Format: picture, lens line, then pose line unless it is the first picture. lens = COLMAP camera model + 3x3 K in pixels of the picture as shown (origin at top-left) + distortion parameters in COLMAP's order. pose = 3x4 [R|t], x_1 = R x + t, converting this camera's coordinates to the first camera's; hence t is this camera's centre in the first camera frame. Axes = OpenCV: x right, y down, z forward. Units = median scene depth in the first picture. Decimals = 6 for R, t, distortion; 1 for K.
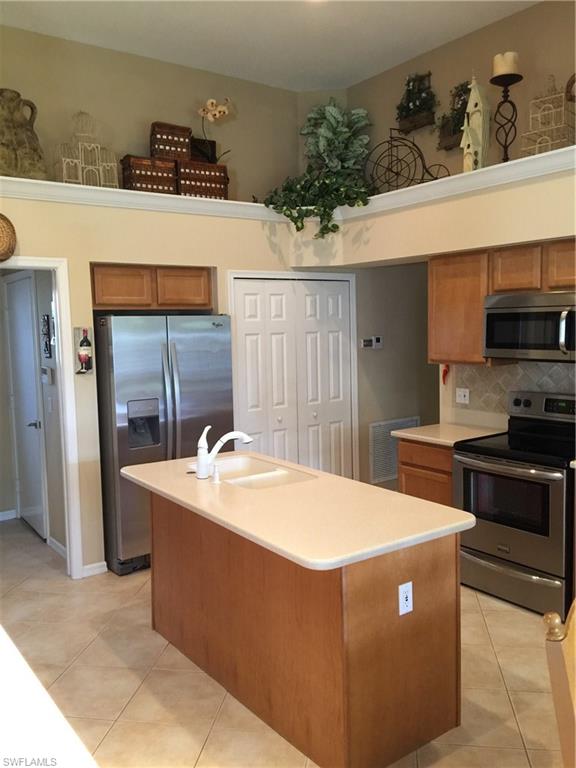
lens RADIAL K [[660.7, 0, 289.5], [0, 660.7, 386.0], [0, 0, 1]] dist [0.055541, -0.094377]
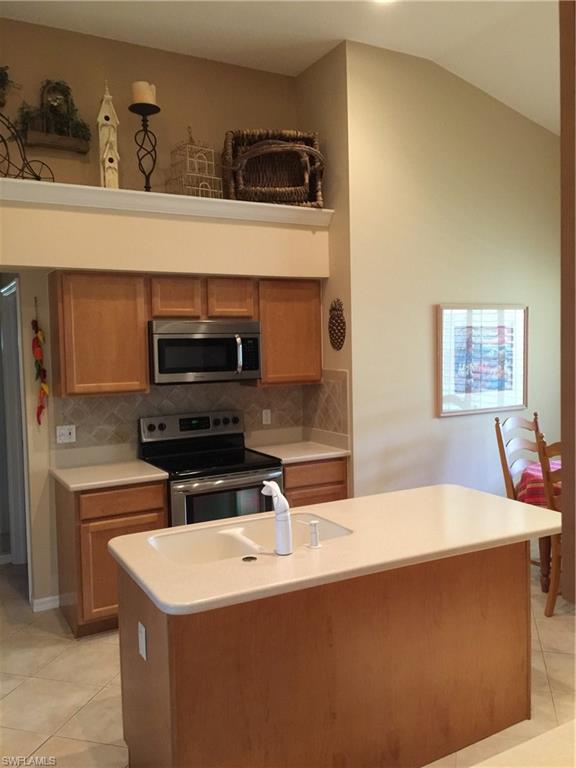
lens RADIAL K [[660.7, 0, 287.4], [0, 660.7, 384.7], [0, 0, 1]] dist [0.055541, -0.094377]
pose [[0.107898, -0.043676, 0.993202, -0.673060], [0.114528, 0.992929, 0.031222, -0.051273], [-0.987543, 0.110381, 0.112137, 0.719221]]
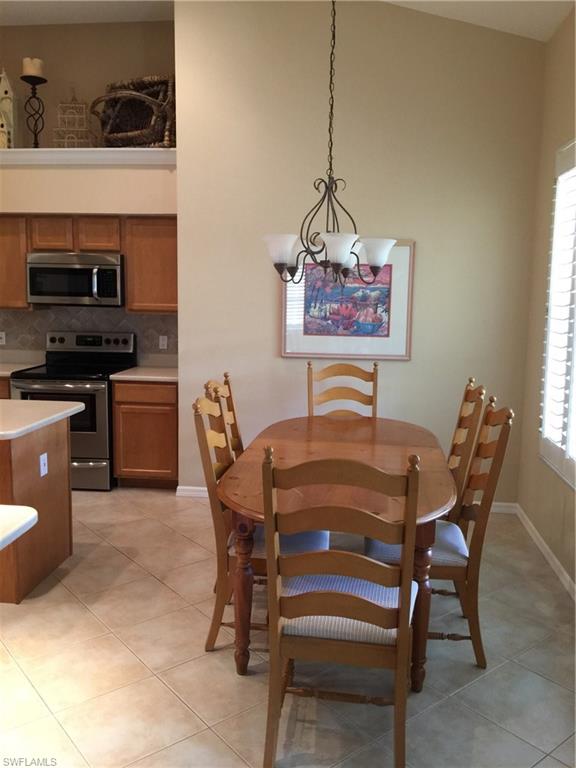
lens RADIAL K [[660.7, 0, 294.6], [0, 660.7, 382.6], [0, 0, 1]] dist [0.055541, -0.094377]
pose [[0.673165, -0.069324, 0.736236, -0.304038], [0.039140, 0.997541, 0.058142, 0.053407], [-0.738456, -0.010323, 0.674223, -0.208971]]
